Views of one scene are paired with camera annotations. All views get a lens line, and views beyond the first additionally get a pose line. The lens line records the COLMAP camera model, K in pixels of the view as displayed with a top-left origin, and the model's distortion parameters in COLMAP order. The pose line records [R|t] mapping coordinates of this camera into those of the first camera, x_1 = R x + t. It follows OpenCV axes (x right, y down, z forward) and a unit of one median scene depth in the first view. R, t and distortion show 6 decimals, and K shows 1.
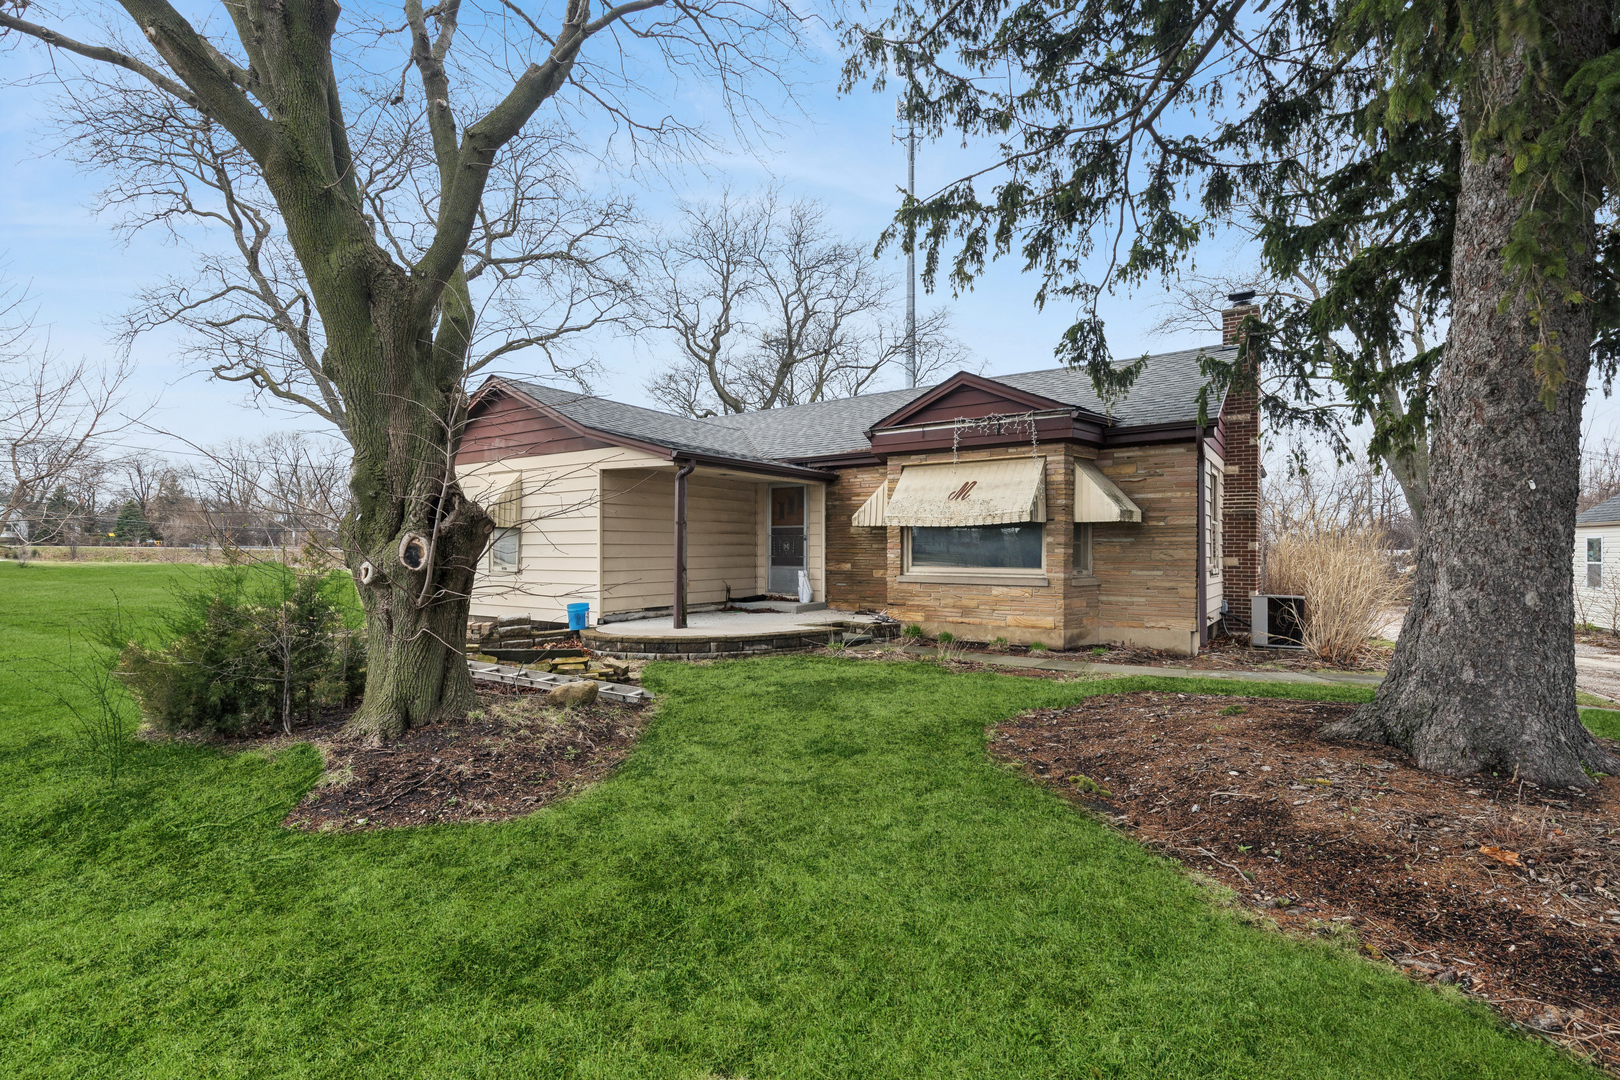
lens RADIAL K [[729.2, 0, 807.7], [0, 729.2, 539.1], [0, 0, 1]] dist [0.009633, 0.000900]
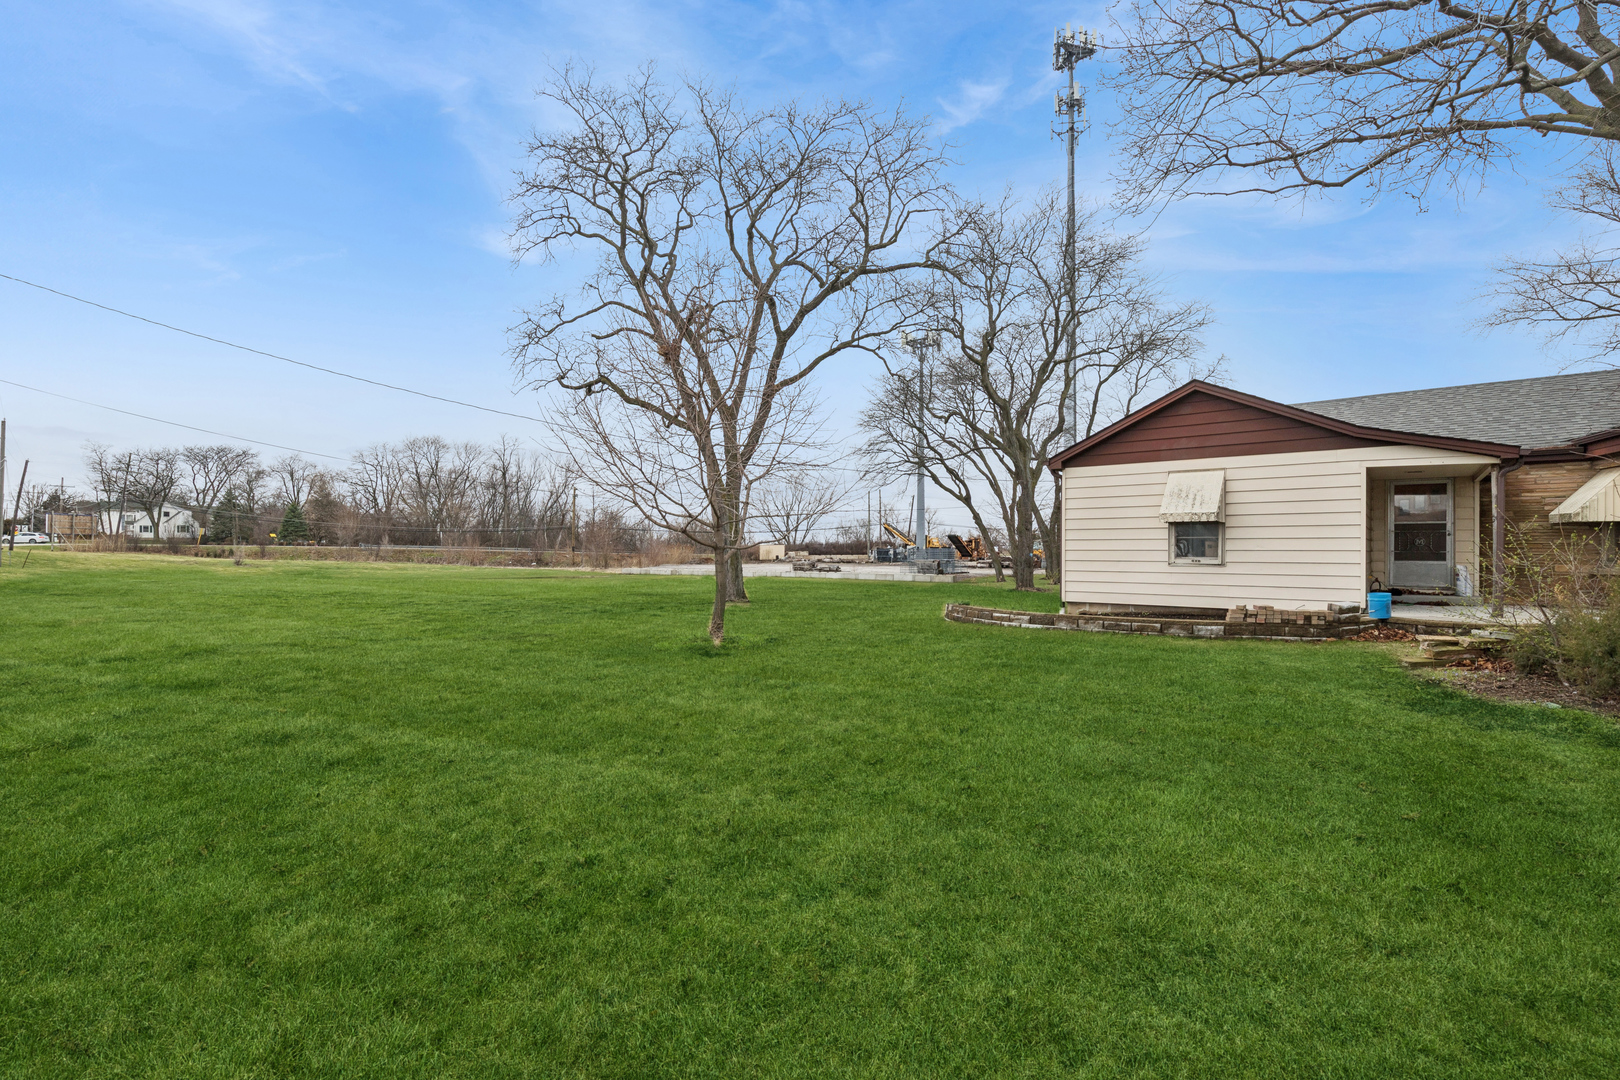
lens RADIAL K [[729.2, 0, 810.7], [0, 729.2, 540.6], [0, 0, 1]] dist [0.009633, 0.000900]
pose [[0.997271, -0.000736, -0.073827, -0.135892], [0.000898, 0.999997, 0.002162, 0.001000], [0.073826, -0.002223, 0.997269, -0.014833]]
